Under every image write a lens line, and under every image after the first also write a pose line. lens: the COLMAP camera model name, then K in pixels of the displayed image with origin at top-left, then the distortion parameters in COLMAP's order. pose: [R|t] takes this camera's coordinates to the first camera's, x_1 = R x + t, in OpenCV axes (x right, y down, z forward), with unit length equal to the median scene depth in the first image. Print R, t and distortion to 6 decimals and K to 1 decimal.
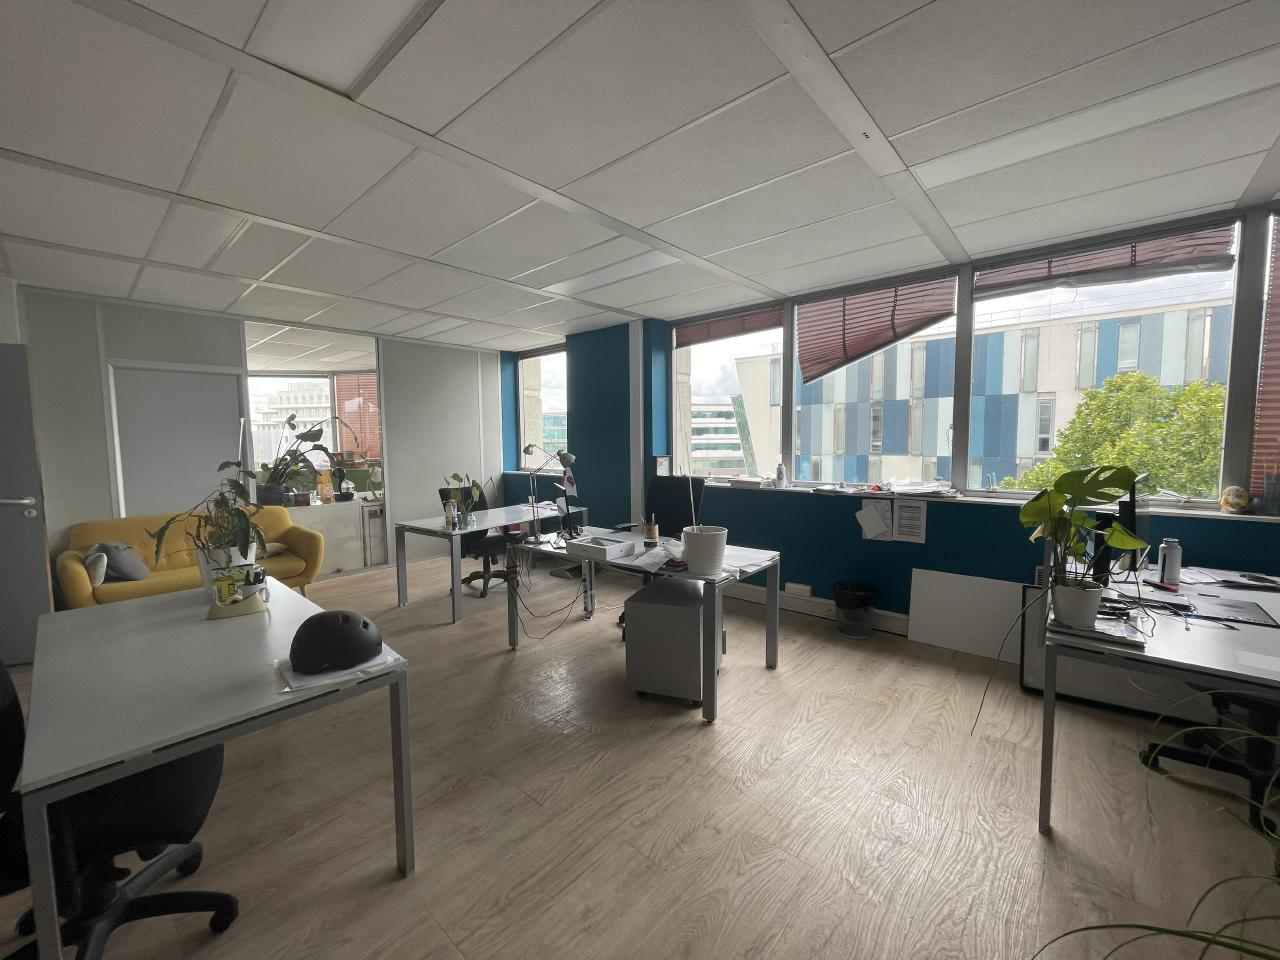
lens RADIAL K [[516.8, 0, 638.4], [0, 516.8, 475.4], [0, 0, 1]] dist [-0.001748, -0.000025]
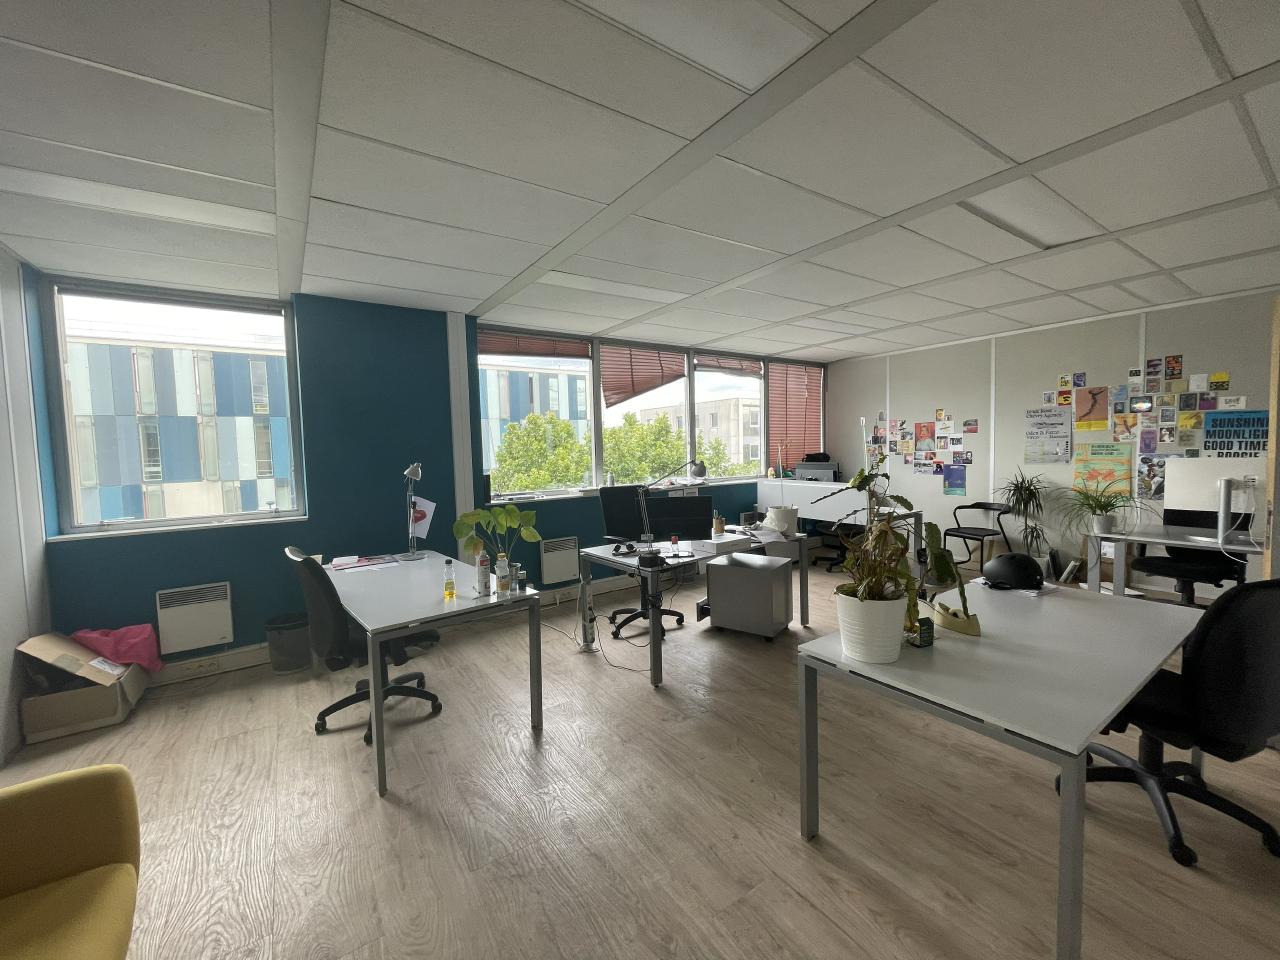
lens RADIAL K [[516.8, 0, 638.4], [0, 516.8, 475.4], [0, 0, 1]] dist [-0.001748, -0.000025]
pose [[0.248000, -0.045958, 0.967669, -0.736145], [0.088472, 0.995774, 0.024619, -0.035290], [-0.964712, 0.079506, 0.251018, 0.529727]]
